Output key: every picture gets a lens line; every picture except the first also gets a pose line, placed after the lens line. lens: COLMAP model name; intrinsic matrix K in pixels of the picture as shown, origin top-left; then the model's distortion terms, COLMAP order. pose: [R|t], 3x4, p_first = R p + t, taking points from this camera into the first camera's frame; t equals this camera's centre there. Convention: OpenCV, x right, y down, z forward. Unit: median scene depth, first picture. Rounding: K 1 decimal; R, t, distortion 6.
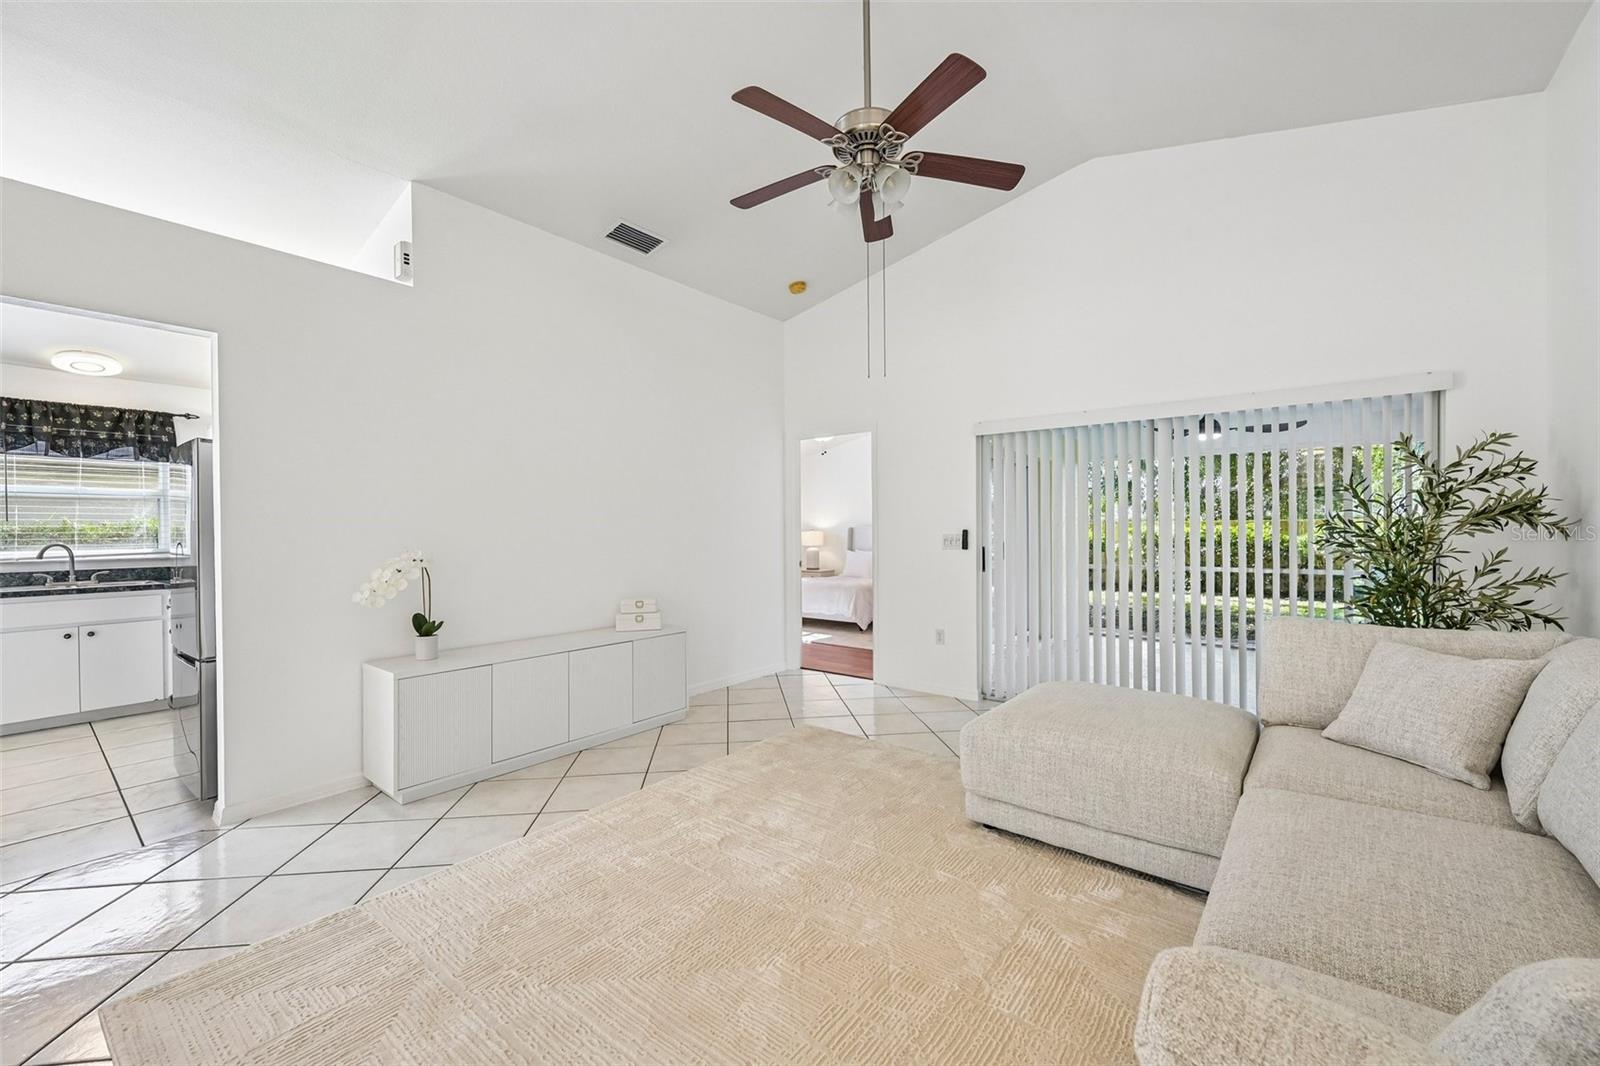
lens RADIAL K [[634.6, 0, 805.9], [0, 634.6, 532.9], [0, 0, 1]] dist [-0.000575, 0.000074]
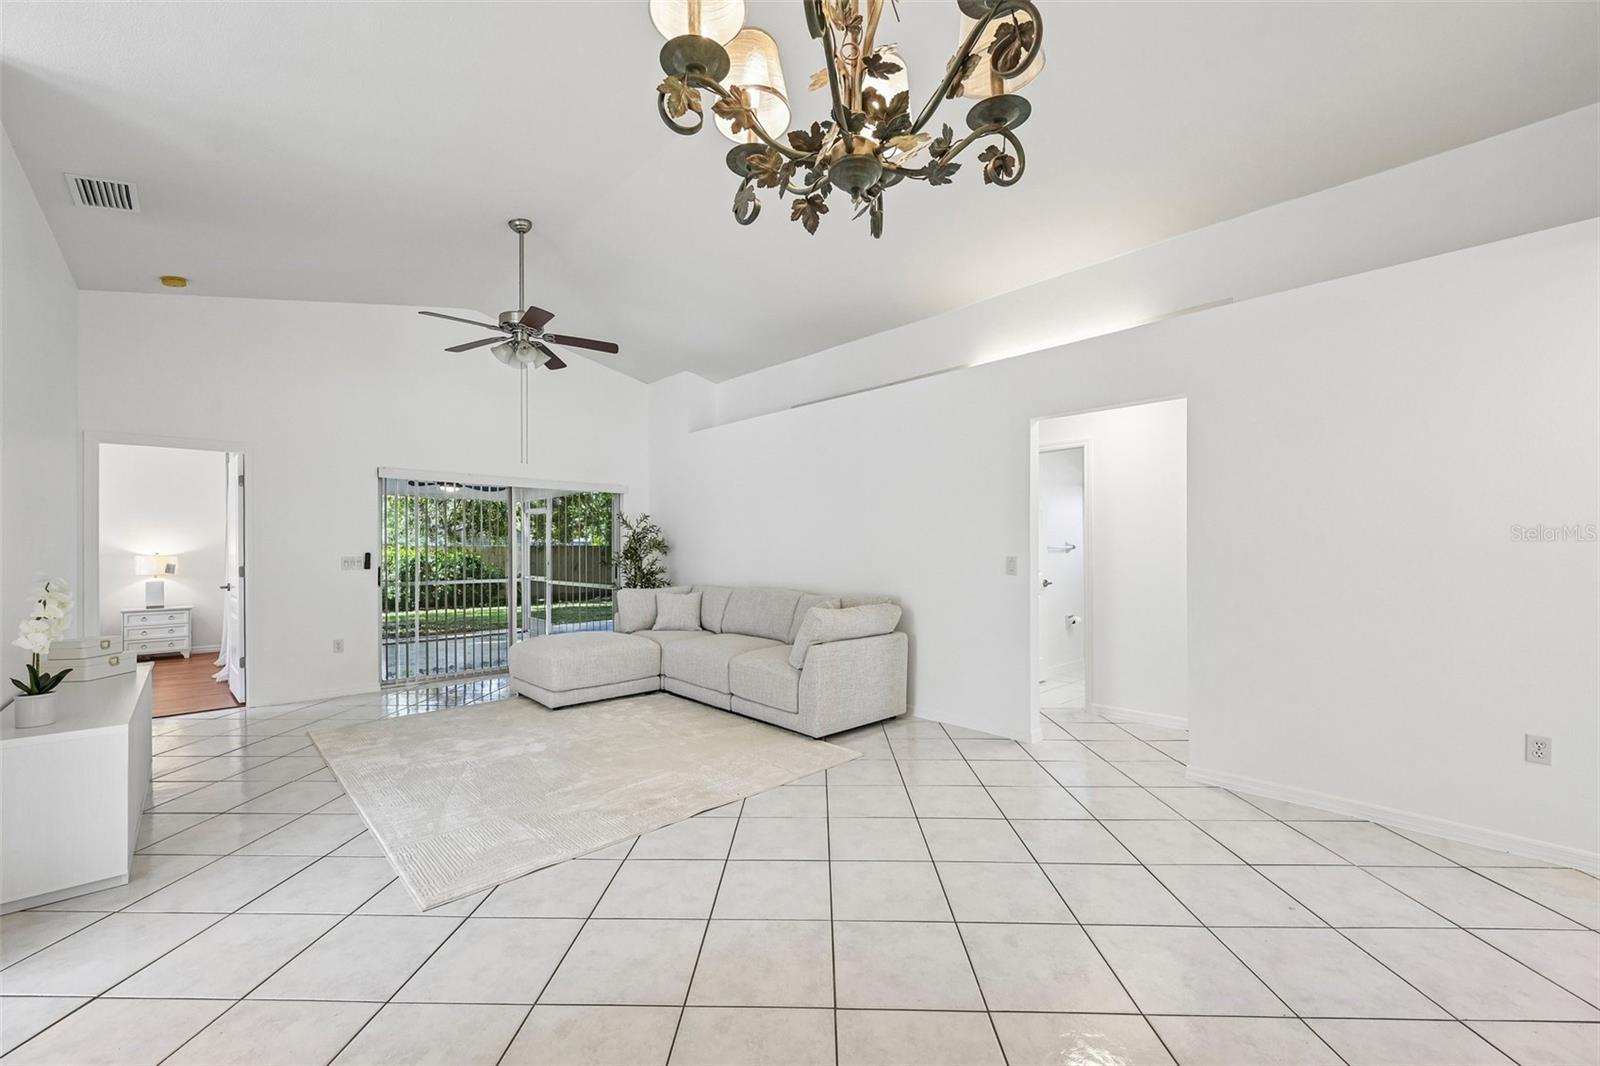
lens RADIAL K [[638.6, 0, 800.5], [0, 638.6, 547.3], [0, 0, 1]] dist [-0.001573, -0.000039]
pose [[0.141359, 0.009261, 0.989915, -1.215254], [0.009037, 0.999903, -0.010644, 0.007142], [-0.989917, 0.010450, 0.141261, 0.010420]]
